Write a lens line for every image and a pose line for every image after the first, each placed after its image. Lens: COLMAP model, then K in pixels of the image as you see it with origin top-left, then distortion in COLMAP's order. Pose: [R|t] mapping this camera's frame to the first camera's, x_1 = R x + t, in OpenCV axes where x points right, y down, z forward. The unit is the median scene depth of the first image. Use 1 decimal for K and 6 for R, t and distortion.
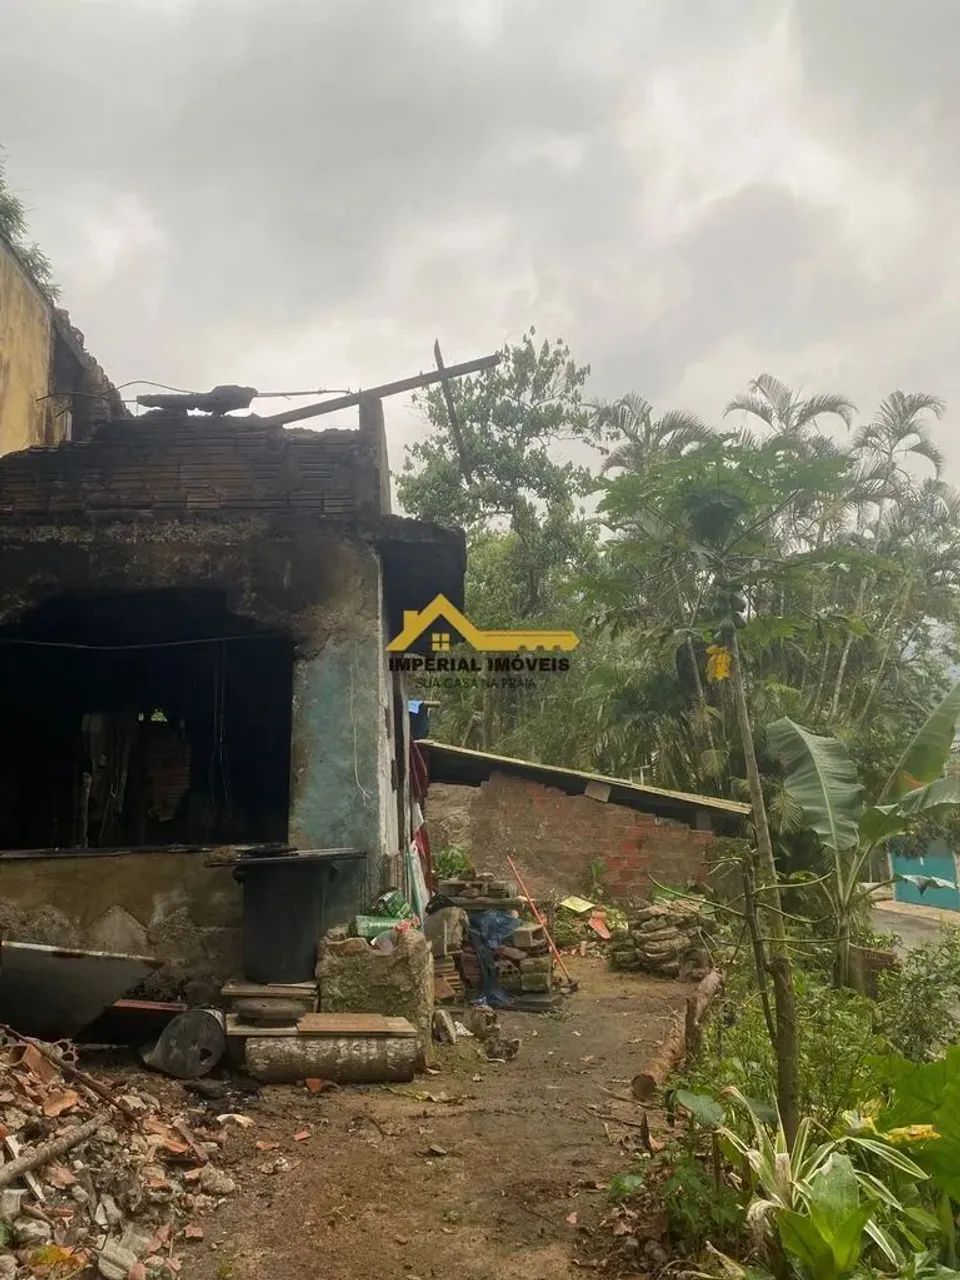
lens RADIAL K [[961.4, 0, 483.8], [0, 961.4, 636.3], [0, 0, 1]] dist [0.102098, -0.245754]
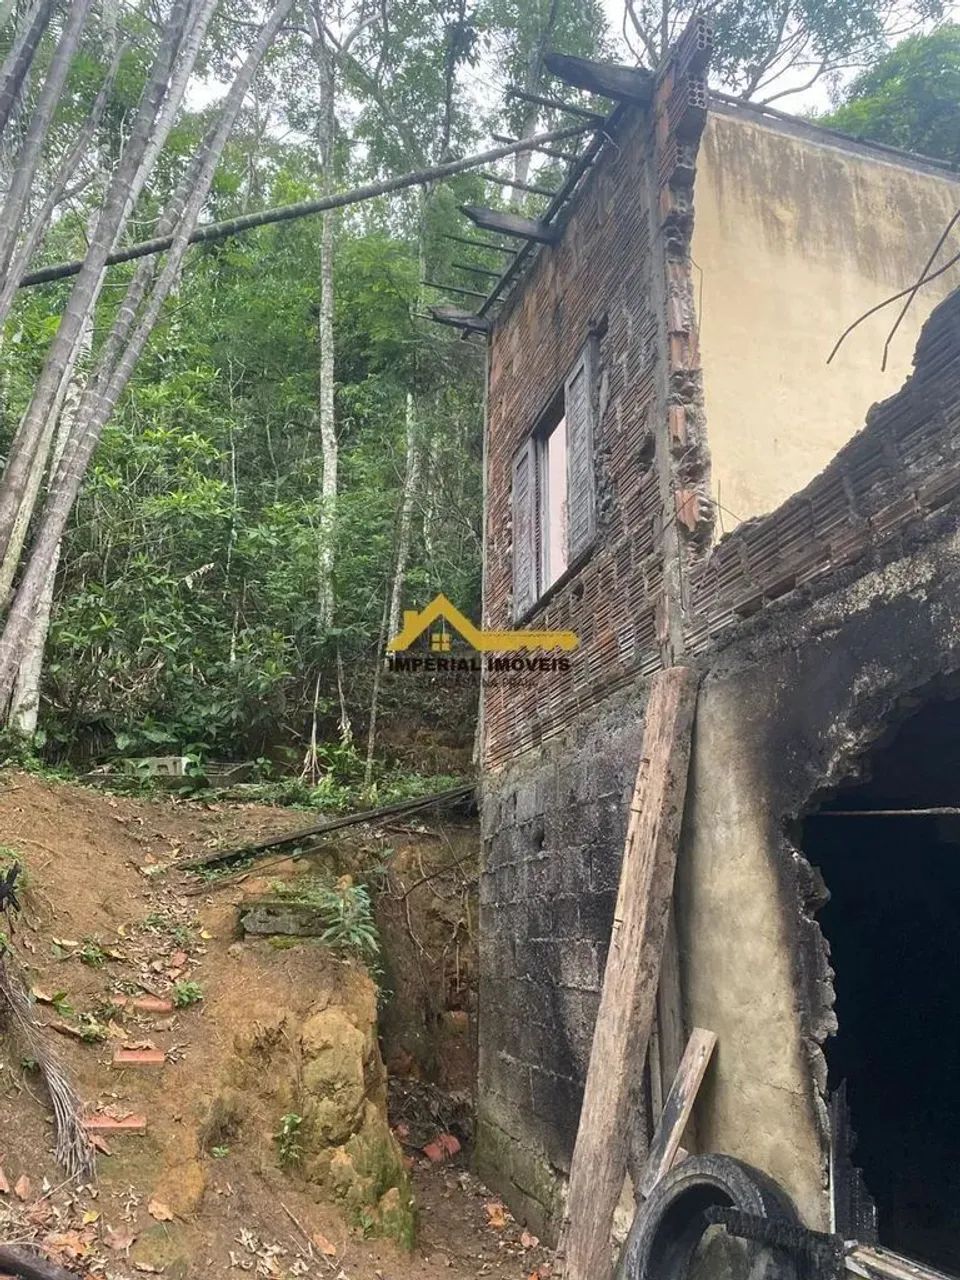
lens RADIAL K [[961.4, 0, 483.8], [0, 961.4, 636.3], [0, 0, 1]] dist [0.102098, -0.245754]
pose [[0.251761, -0.257775, -0.932828, -0.025748], [0.183167, 0.959146, -0.215612, -0.007963], [0.950298, -0.116580, 0.288691, 0.503096]]
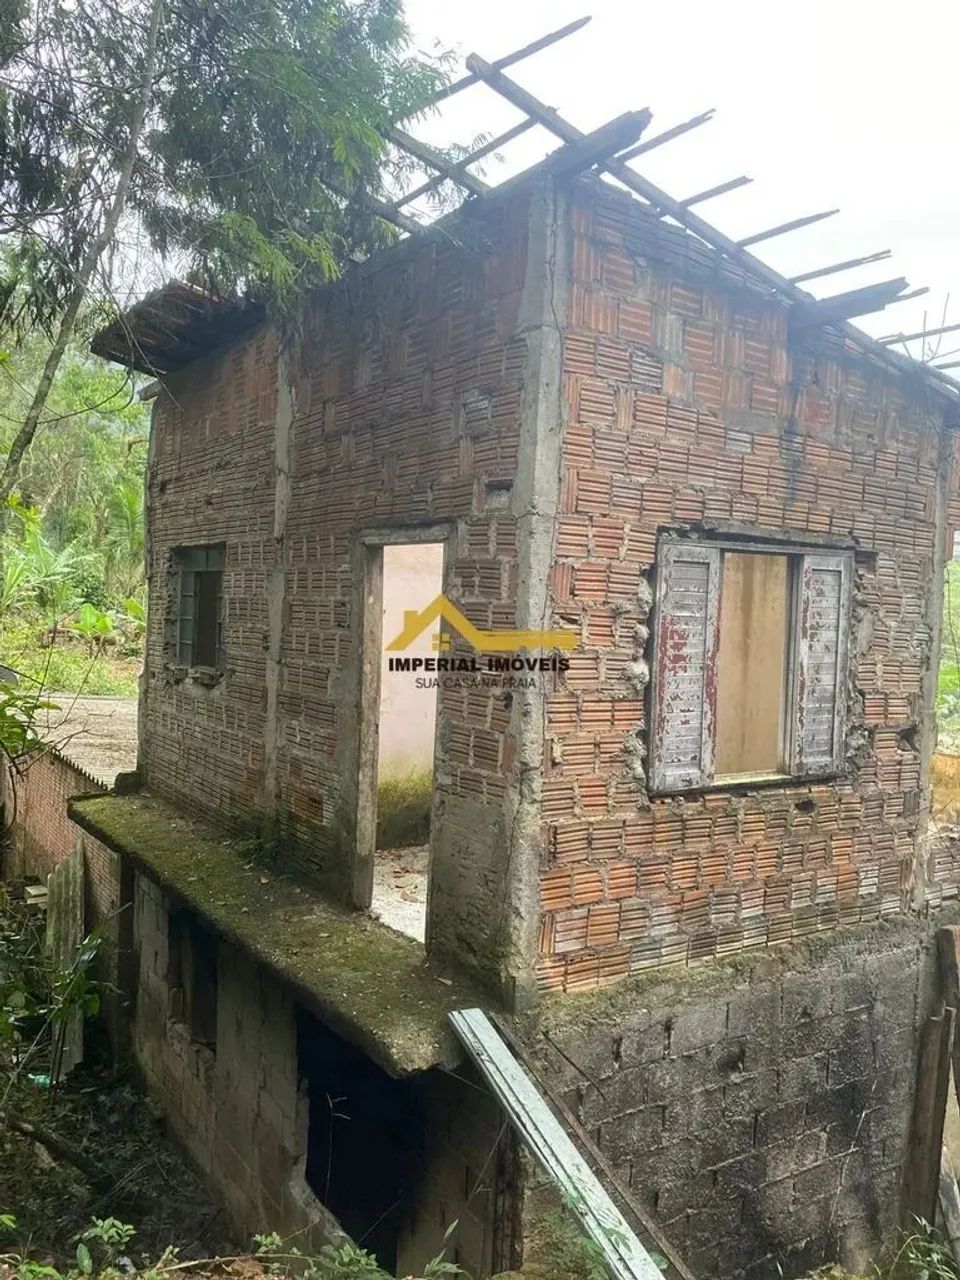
lens RADIAL K [[1040.4, 0, 483.7], [0, 1040.4, 636.1], [0, 0, 1]] dist [0.100795, -0.190356]
pose [[0.832032, 0.051655, 0.552318, -1.319413], [-0.190000, 0.961969, 0.196256, -0.416727], [-0.521175, -0.268231, 0.810203, 0.303216]]
